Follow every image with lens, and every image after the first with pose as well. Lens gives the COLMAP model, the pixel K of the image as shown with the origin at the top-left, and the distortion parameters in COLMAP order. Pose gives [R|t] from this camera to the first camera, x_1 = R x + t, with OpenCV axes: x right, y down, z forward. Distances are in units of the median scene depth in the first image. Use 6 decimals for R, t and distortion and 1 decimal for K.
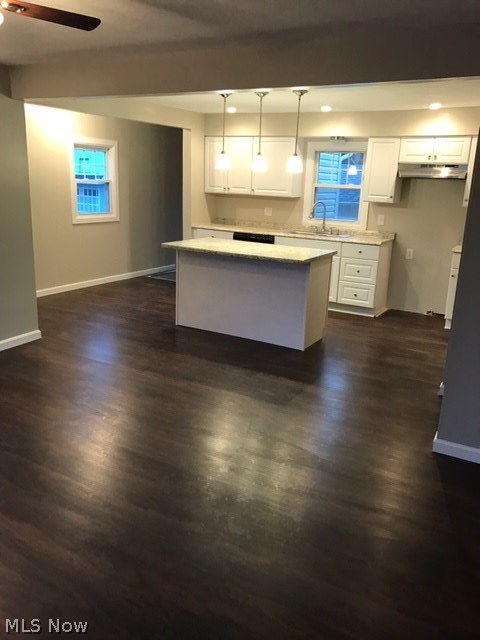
lens RADIAL K [[523.2, 0, 240.0], [0, 523.2, 320.0], [0, 0, 1]] dist [0.009506, -0.009415]
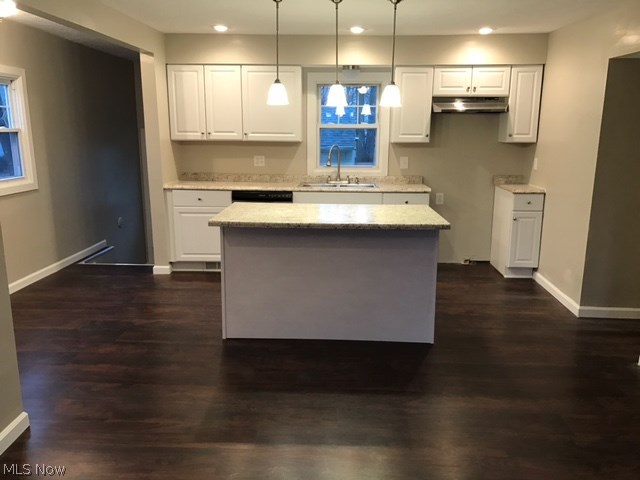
lens RADIAL K [[523.2, 0, 320.0], [0, 523.2, 240.0], [0, 0, 1]] dist [0.009506, -0.009415]
pose [[0.889679, -0.127052, 0.438553, -0.241319], [0.145177, 0.989374, -0.007887, -0.076442], [-0.432891, 0.070684, 0.898671, 0.287417]]
